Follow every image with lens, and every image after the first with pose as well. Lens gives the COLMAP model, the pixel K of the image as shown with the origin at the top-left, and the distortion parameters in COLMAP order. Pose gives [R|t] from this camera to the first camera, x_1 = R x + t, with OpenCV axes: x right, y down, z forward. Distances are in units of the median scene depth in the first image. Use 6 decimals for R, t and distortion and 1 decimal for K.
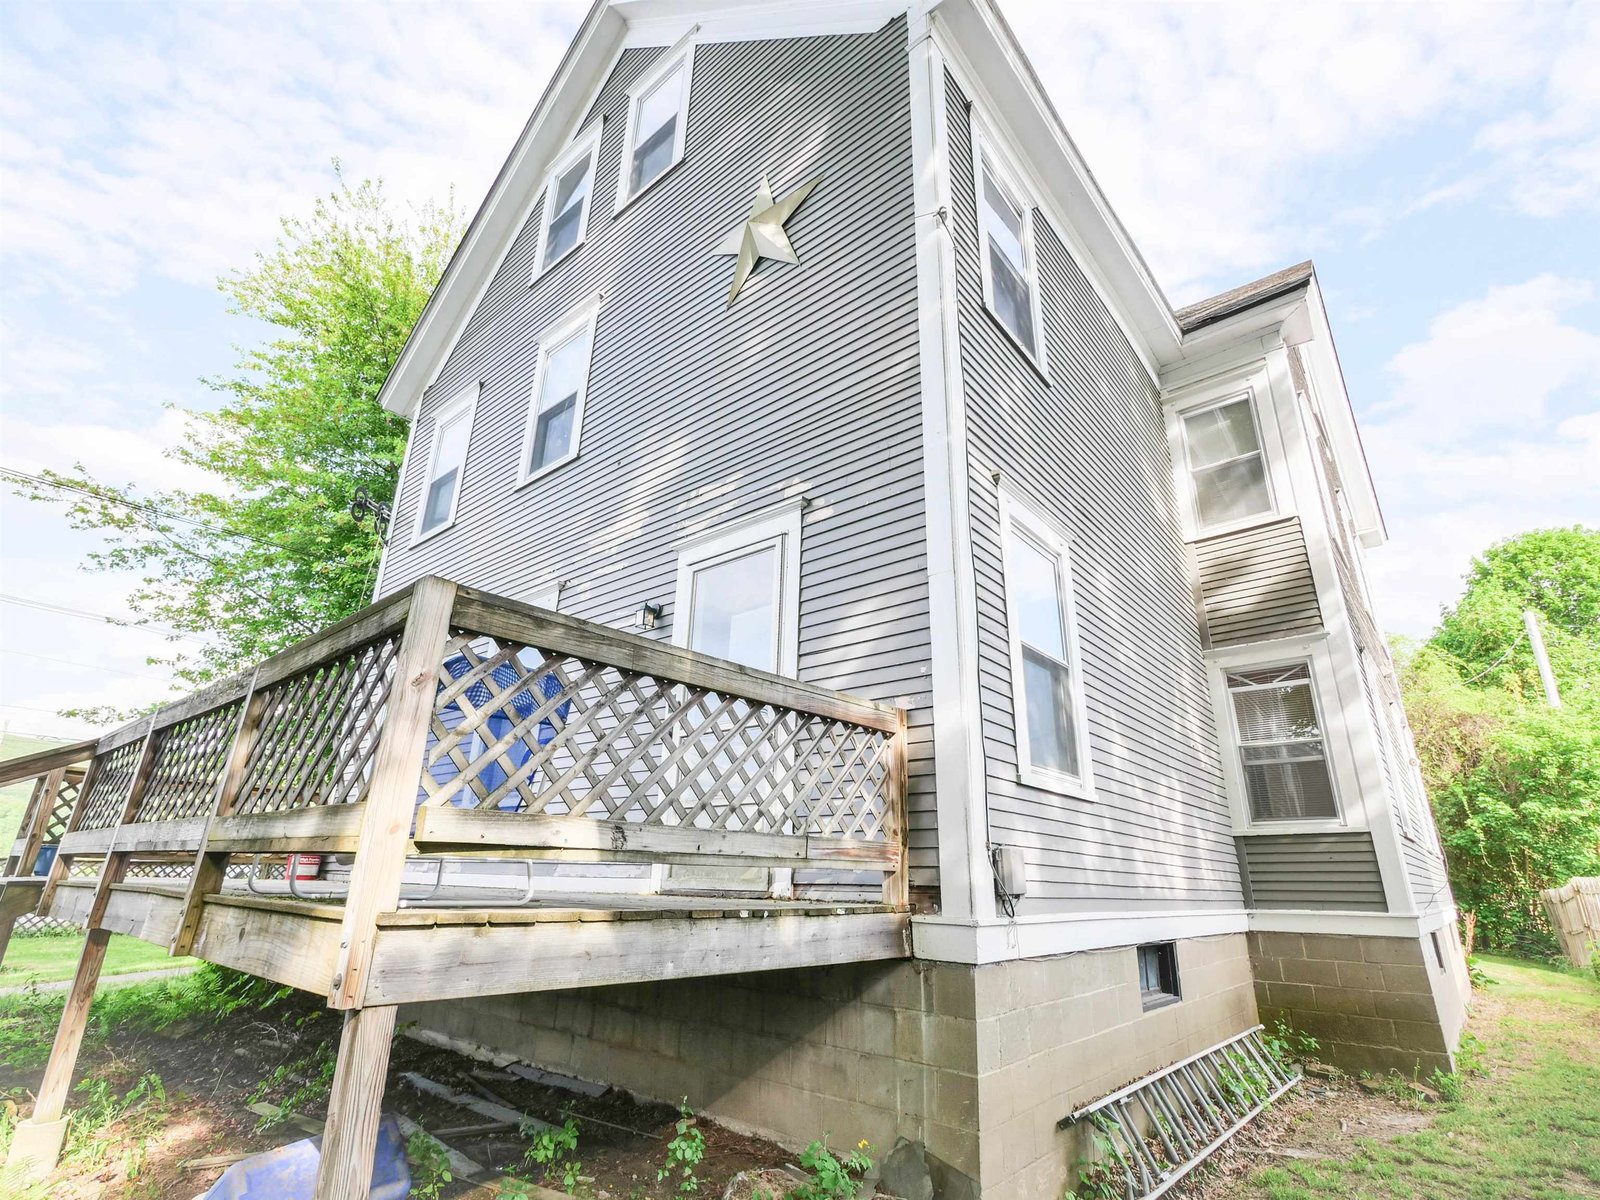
lens RADIAL K [[734.2, 0, 814.1], [0, 734.2, 600.2], [0, 0, 1]] dist [-0.001774, -0.000424]
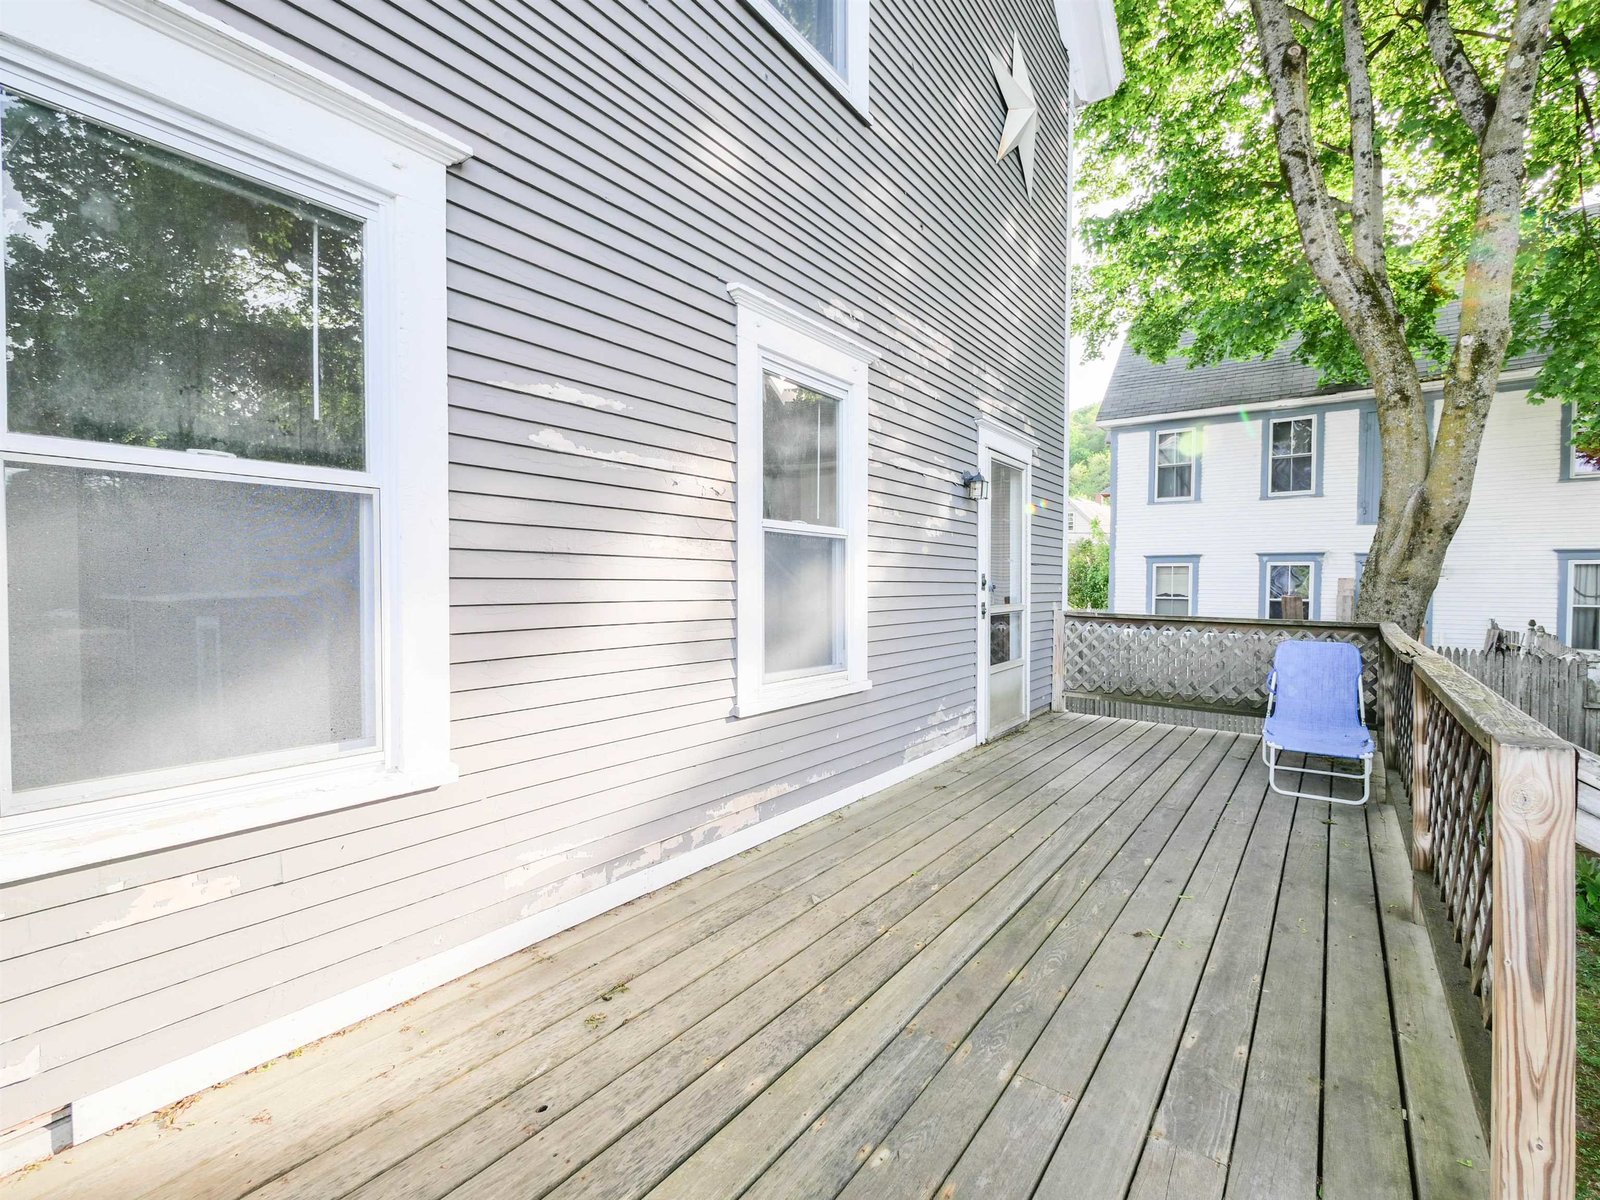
lens RADIAL K [[734.2, 0, 814.1], [0, 734.2, 600.2], [0, 0, 1]] dist [-0.001774, -0.000424]
pose [[-0.054071, -0.044624, 0.997539, -1.029198], [-0.363107, 0.931488, 0.021988, 0.189880], [-0.930177, -0.361025, -0.066570, 1.031109]]
